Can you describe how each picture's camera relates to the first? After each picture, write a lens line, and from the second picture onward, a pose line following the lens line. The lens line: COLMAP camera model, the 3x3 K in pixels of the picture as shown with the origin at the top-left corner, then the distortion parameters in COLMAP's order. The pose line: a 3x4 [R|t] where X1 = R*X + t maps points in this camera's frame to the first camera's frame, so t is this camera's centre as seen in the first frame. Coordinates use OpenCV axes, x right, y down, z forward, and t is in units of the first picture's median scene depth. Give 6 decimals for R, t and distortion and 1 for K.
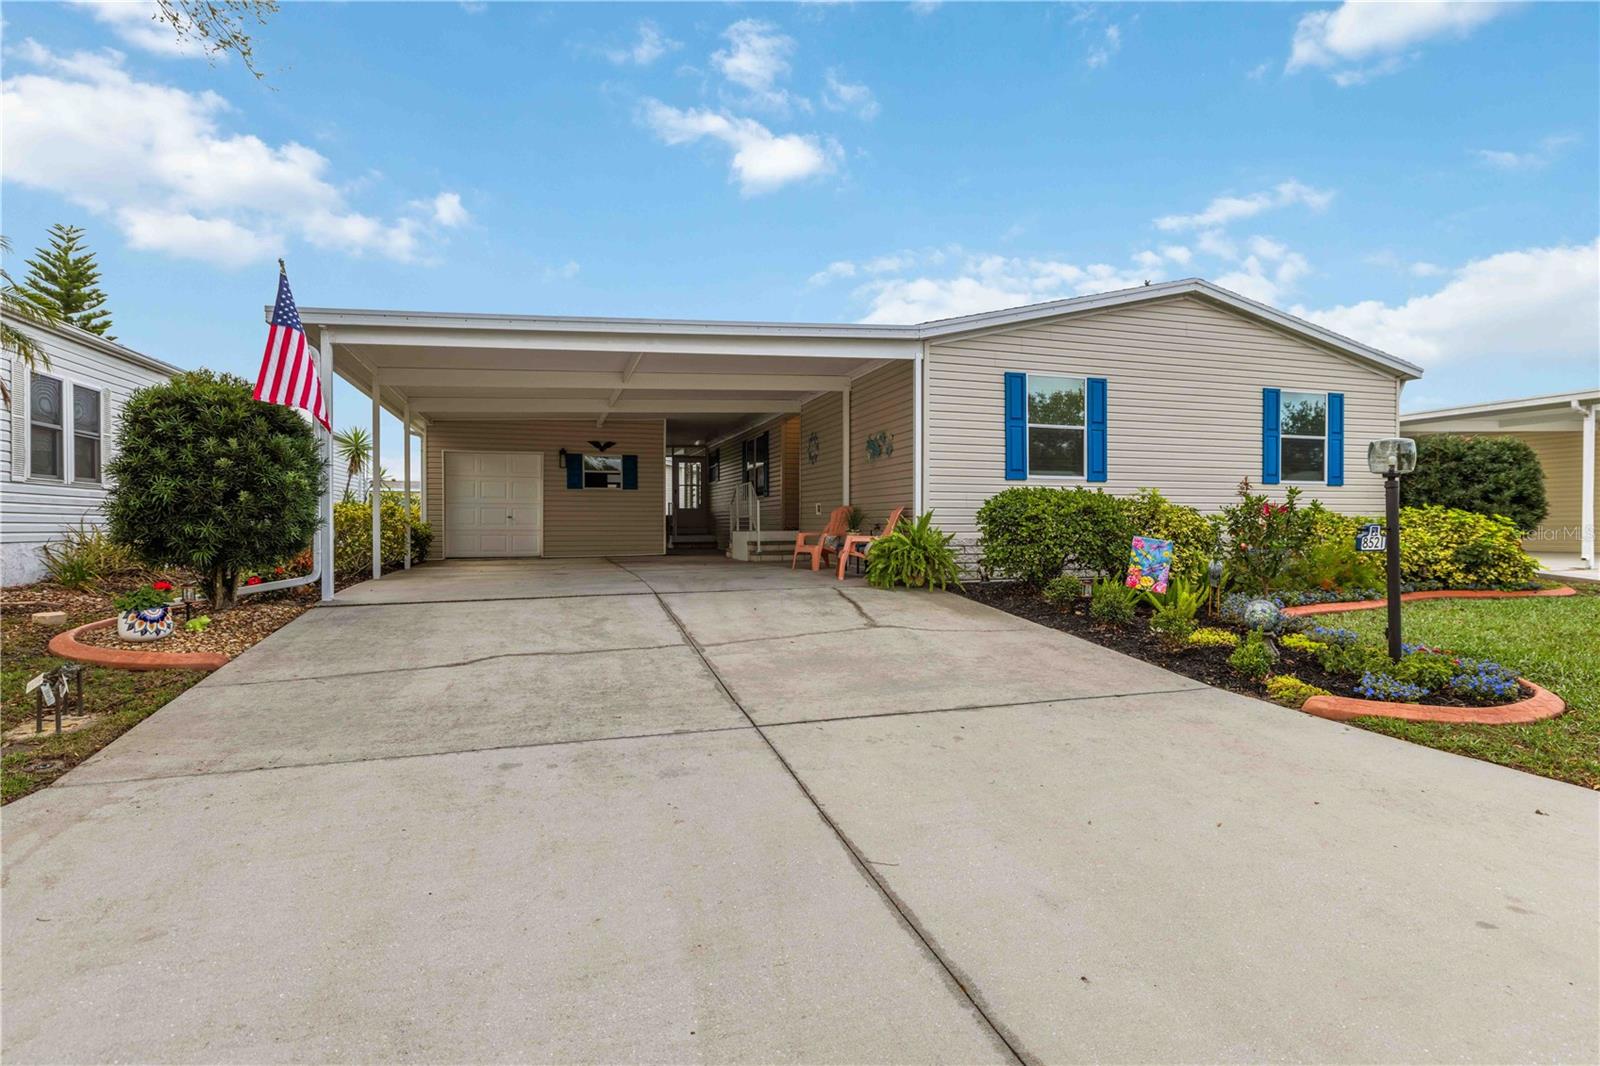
lens RADIAL K [[815.2, 0, 799.9], [0, 815.2, 534.9], [0, 0, 1]] dist [-0.001369, 0.000119]
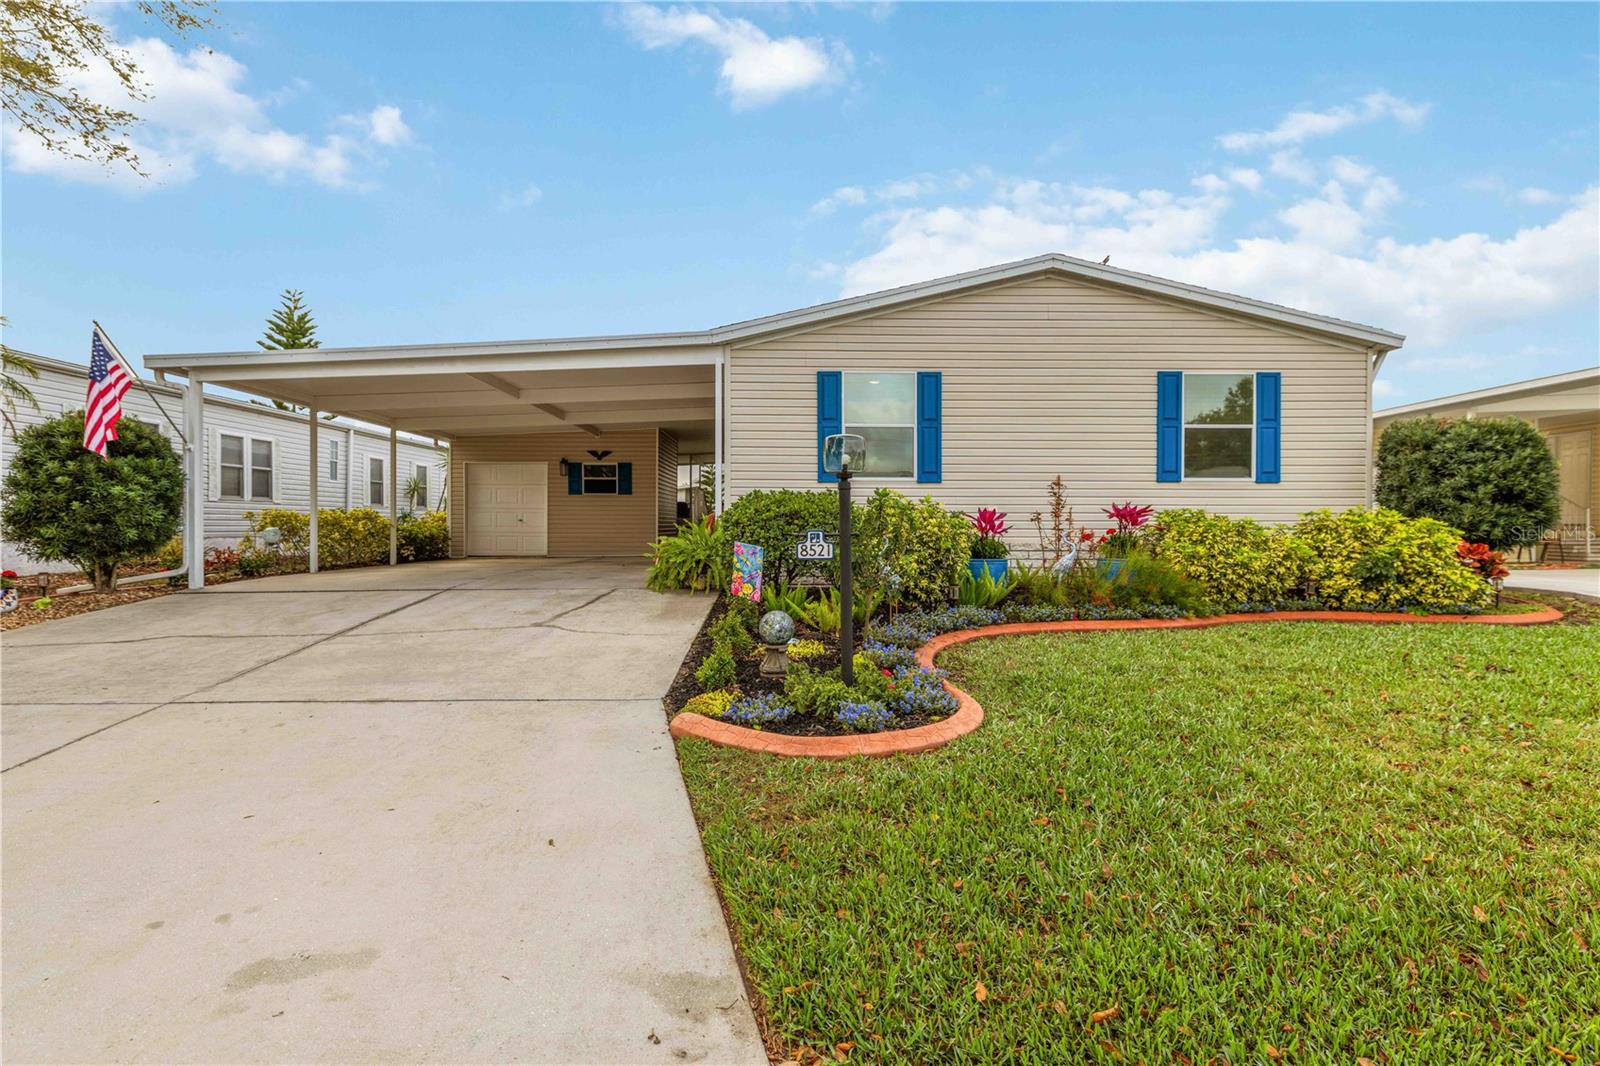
lens RADIAL K [[814.5, 0, 799.9], [0, 814.5, 529.4], [0, 0, 1]] dist [-0.005094, -0.000438]
pose [[0.955645, 0.002562, -0.294511, 0.465200], [-0.005311, 0.999949, -0.008535, -0.002959], [0.294474, 0.009721, 0.955610, 0.063768]]
